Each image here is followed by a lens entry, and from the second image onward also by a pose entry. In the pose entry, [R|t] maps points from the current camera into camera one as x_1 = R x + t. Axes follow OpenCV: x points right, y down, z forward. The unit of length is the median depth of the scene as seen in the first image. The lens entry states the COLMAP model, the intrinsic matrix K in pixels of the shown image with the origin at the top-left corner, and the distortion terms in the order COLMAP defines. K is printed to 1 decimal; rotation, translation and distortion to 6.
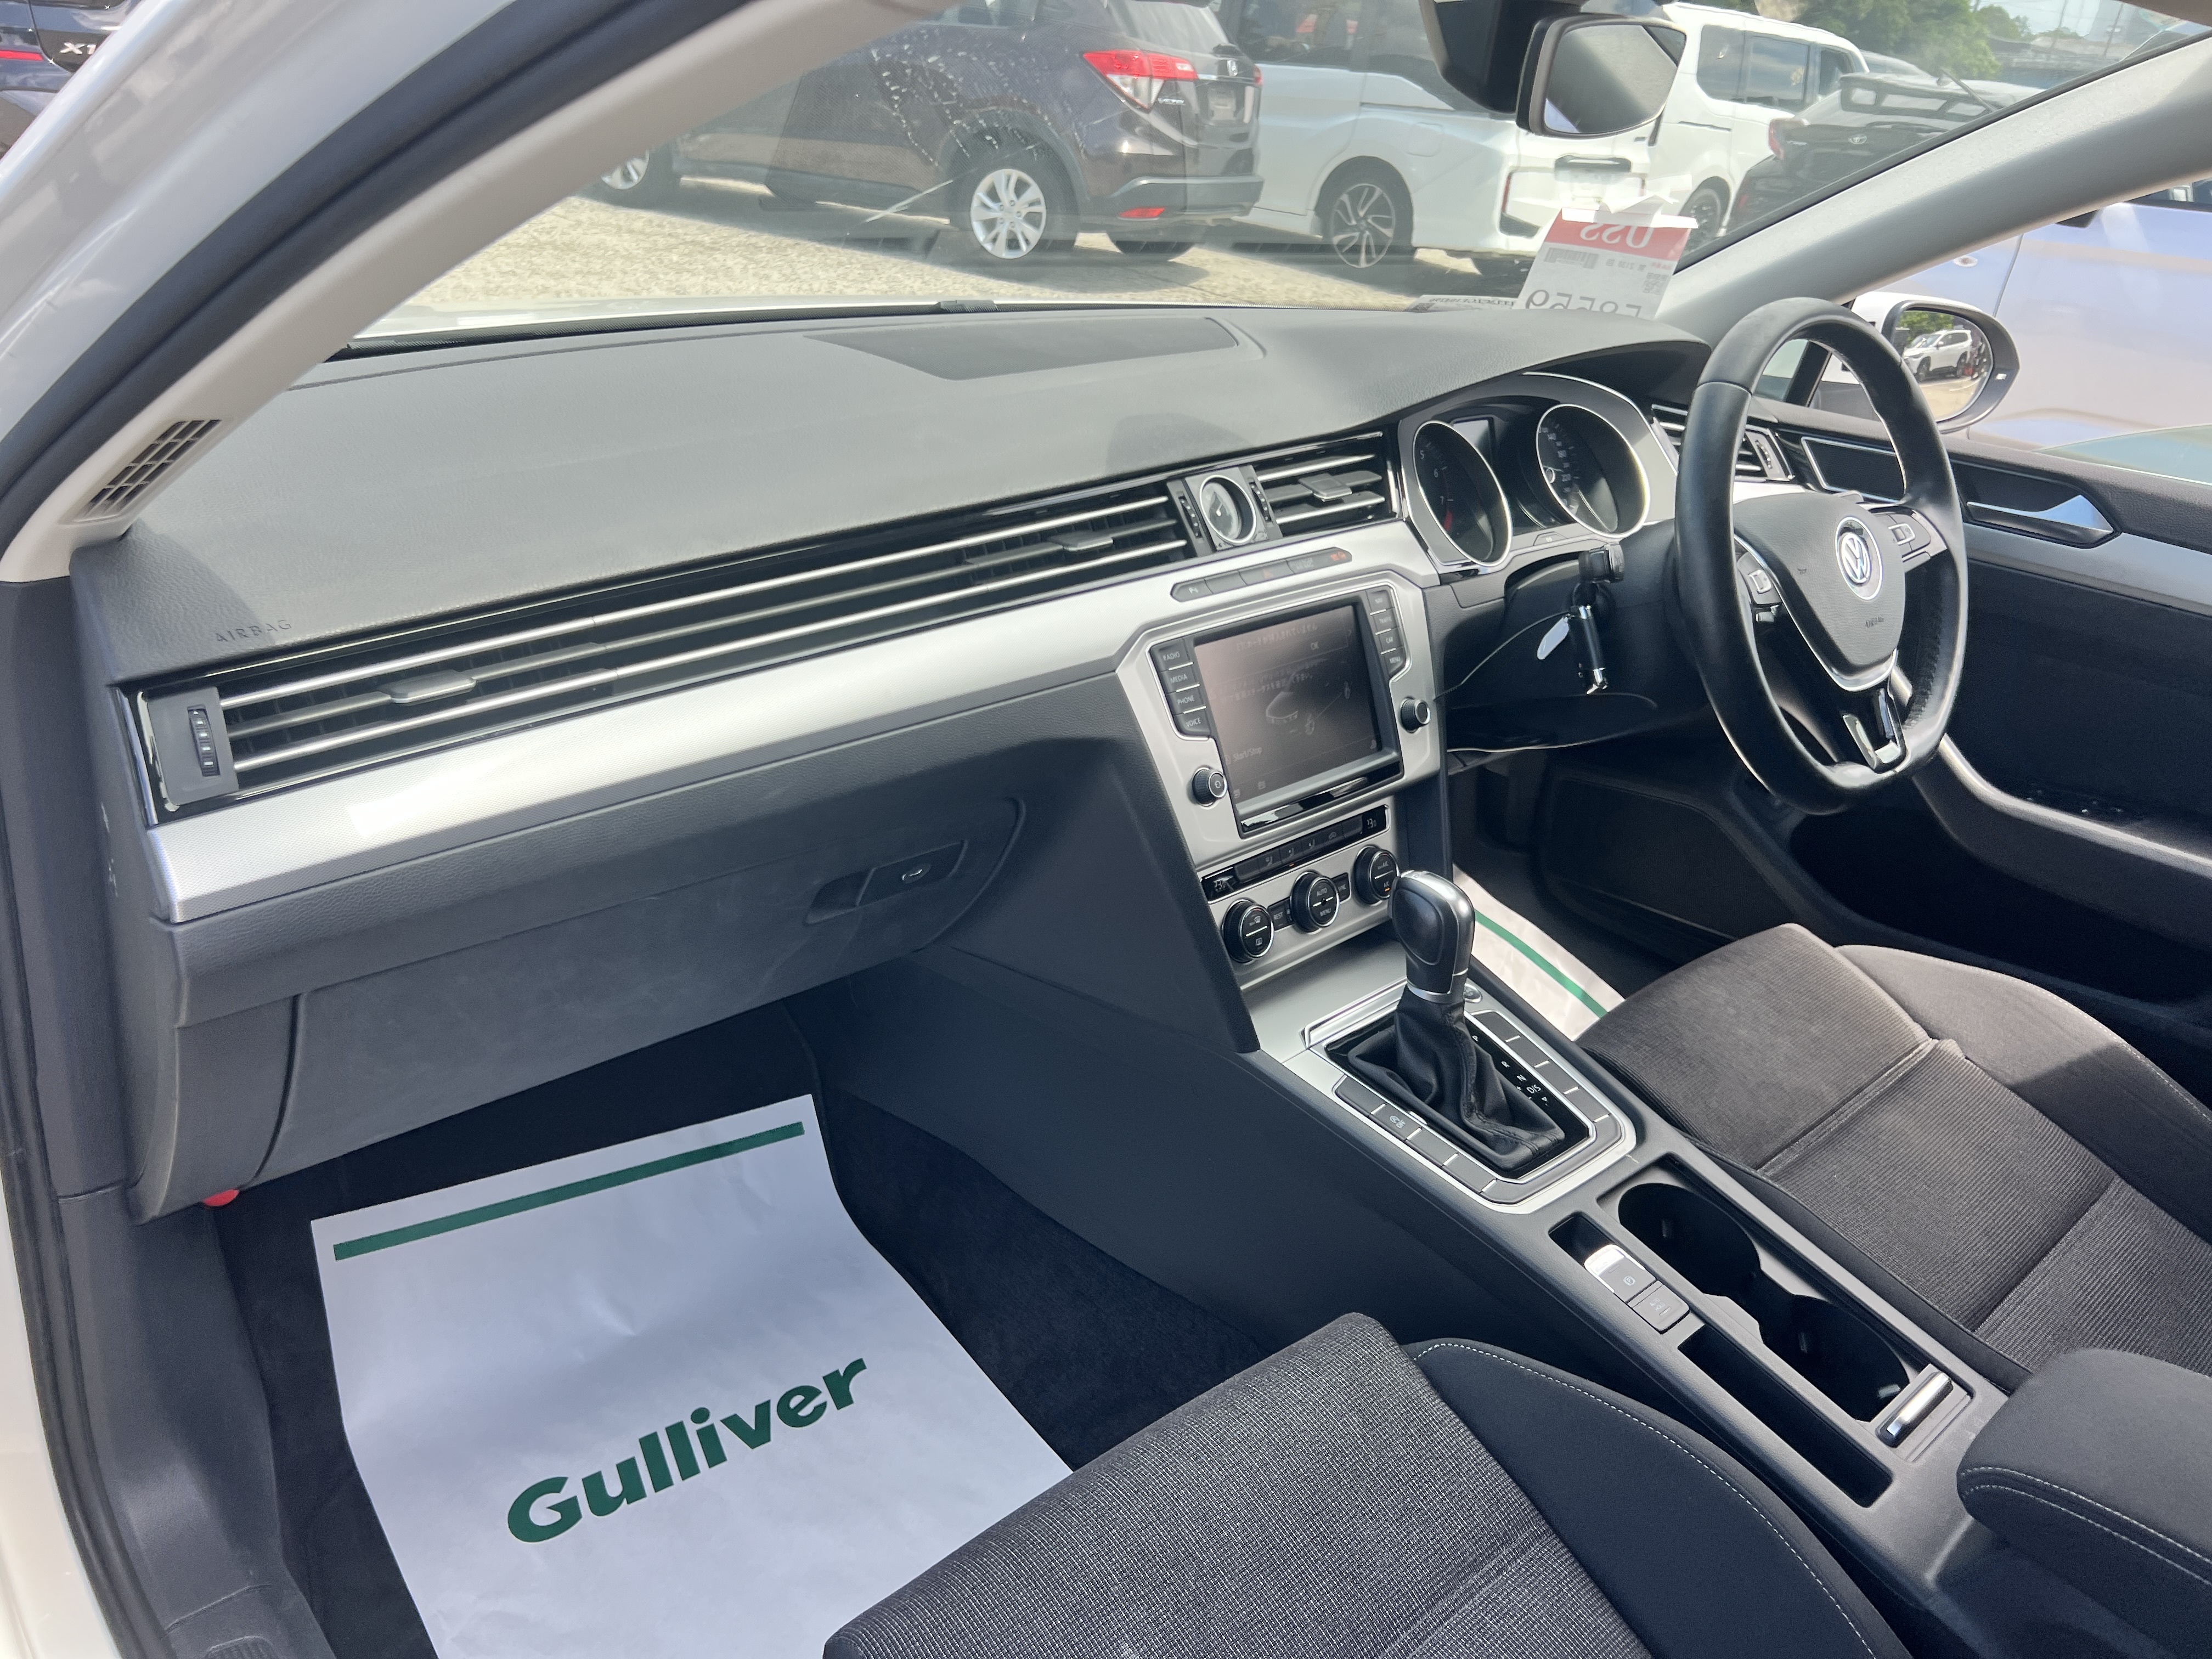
lens RADIAL K [[1715.2, 0, 1110.3], [0, 1715.2, 801.1], [0, 0, 1]] dist [0.055027, -0.082111]
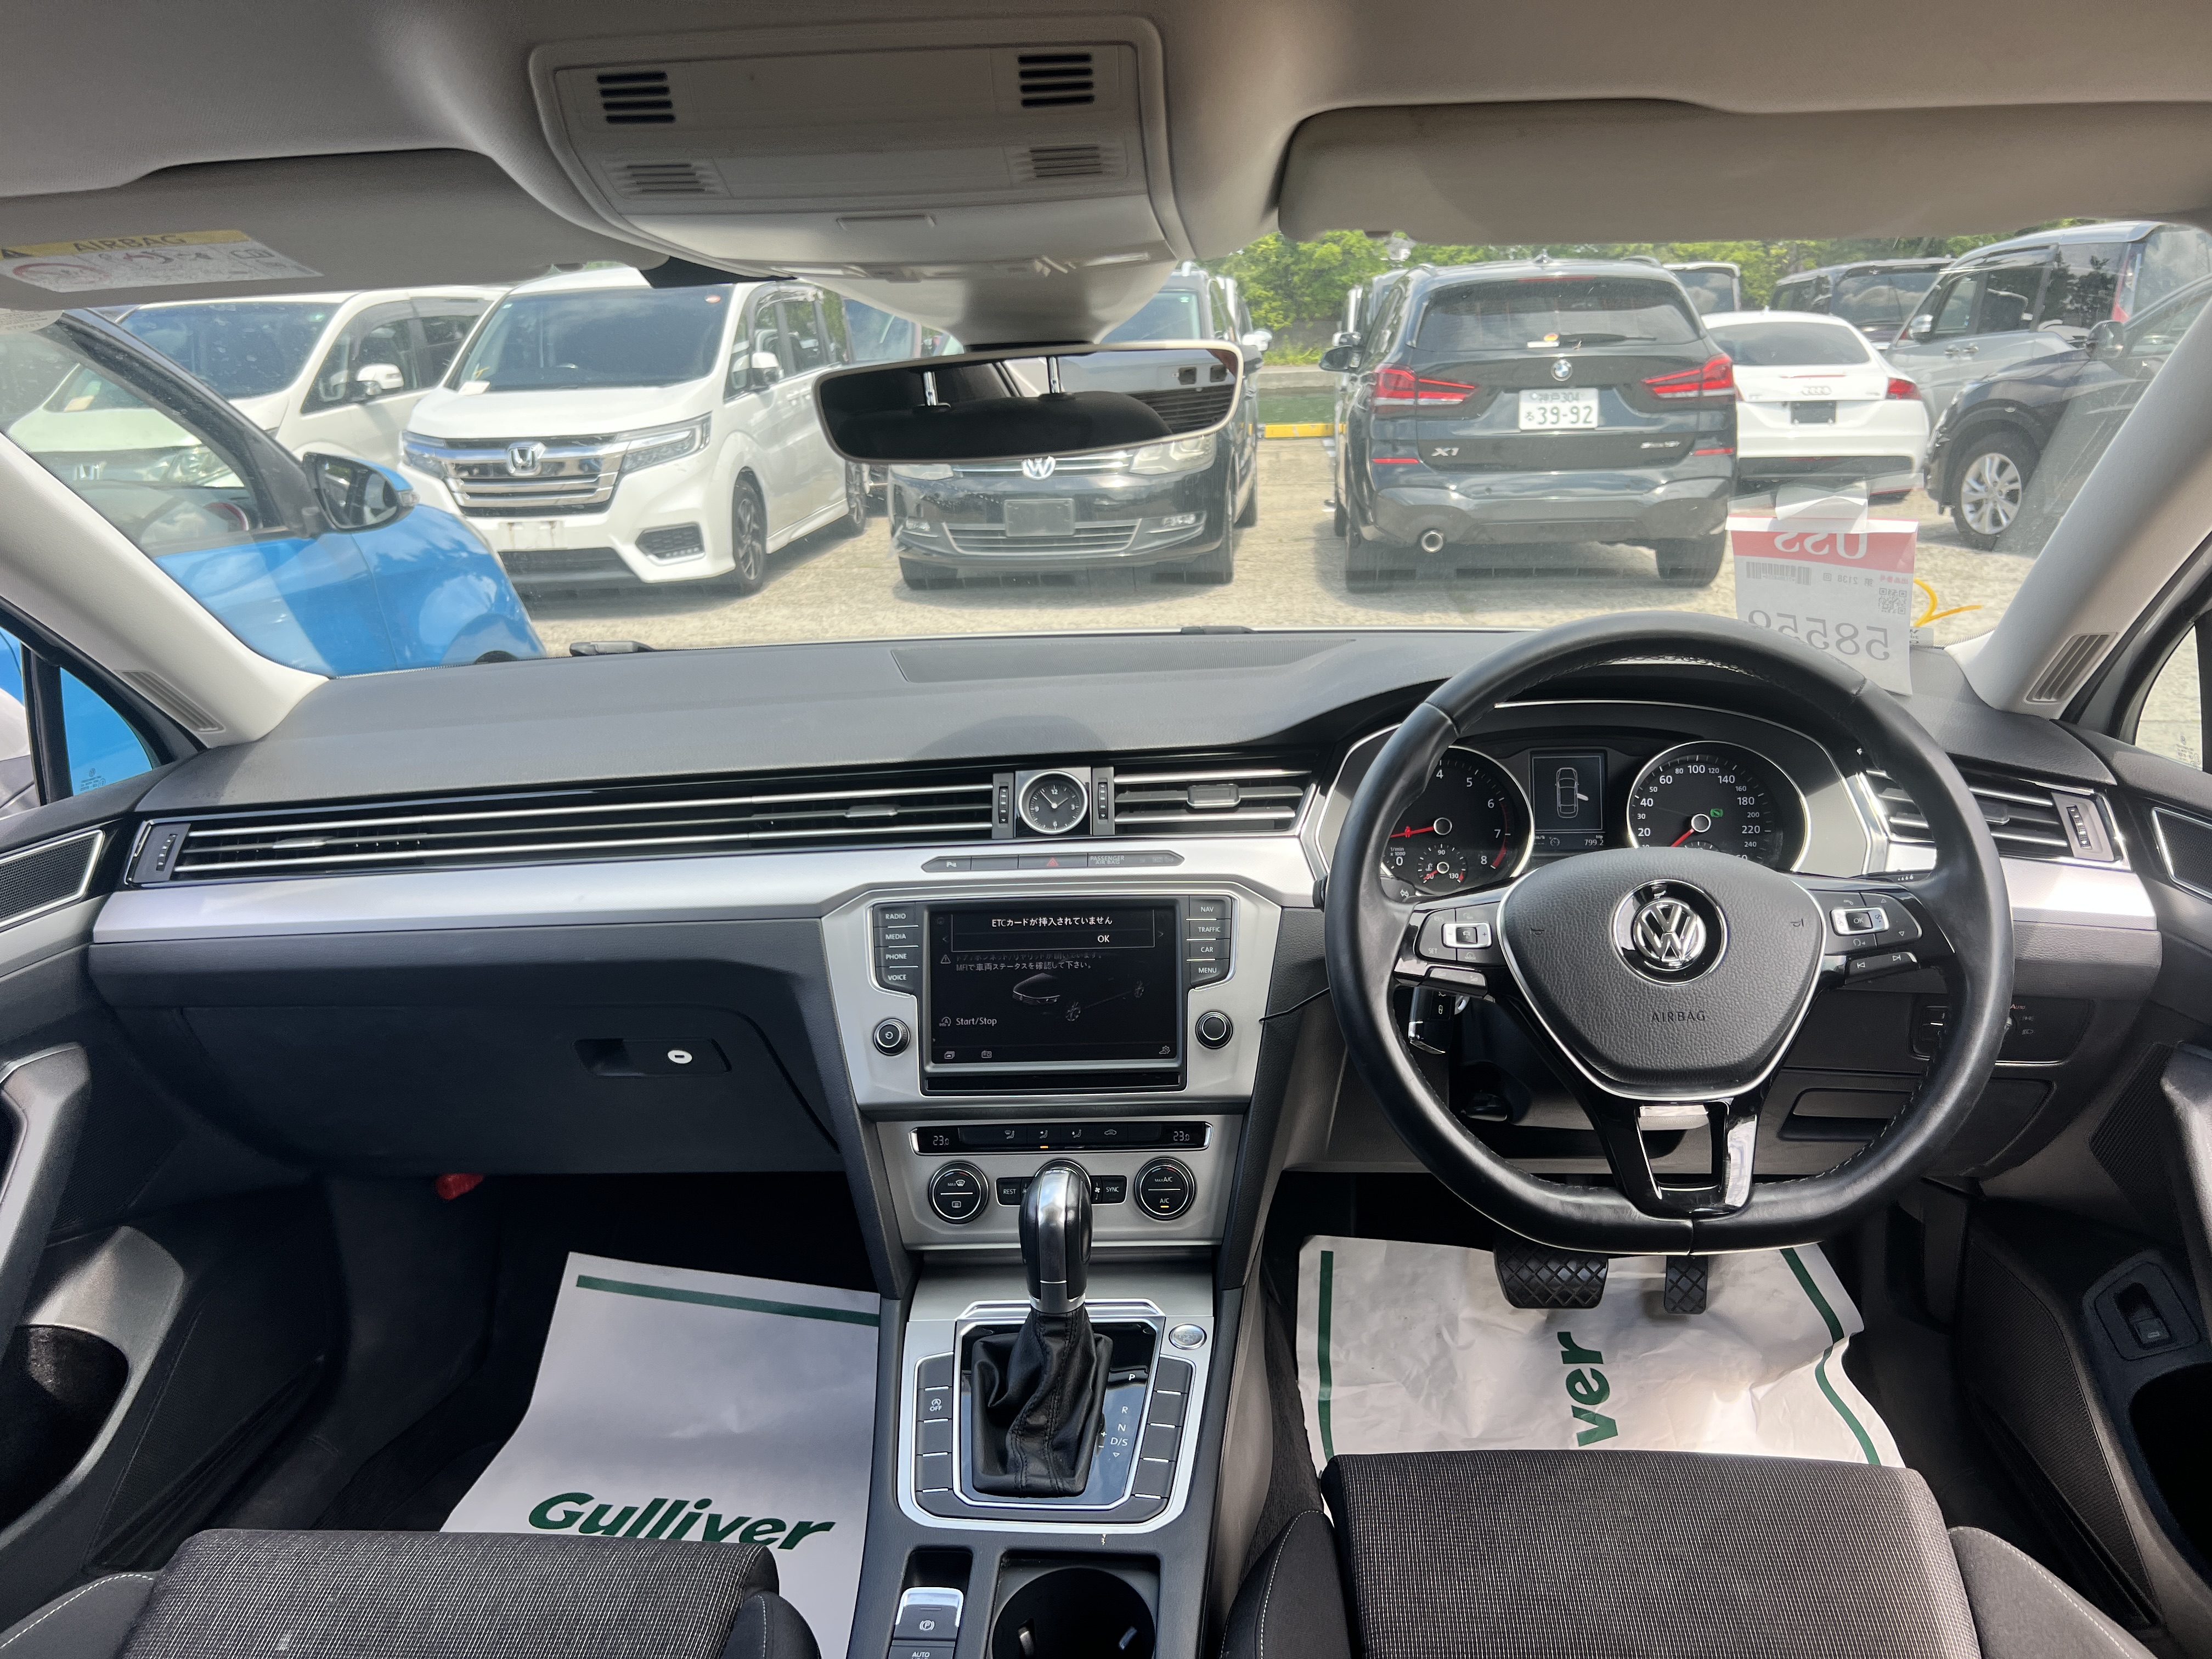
lens RADIAL K [[1715.2, 0, 1121.7], [0, 1715.2, 838.0], [0, 0, 1]] dist [0.055027, -0.082111]
pose [[0.673526, 0.085327, -0.734222, 0.850597], [-0.214688, 0.973076, -0.083856, -0.064572], [0.707299, 0.214108, 0.673711, 0.301121]]
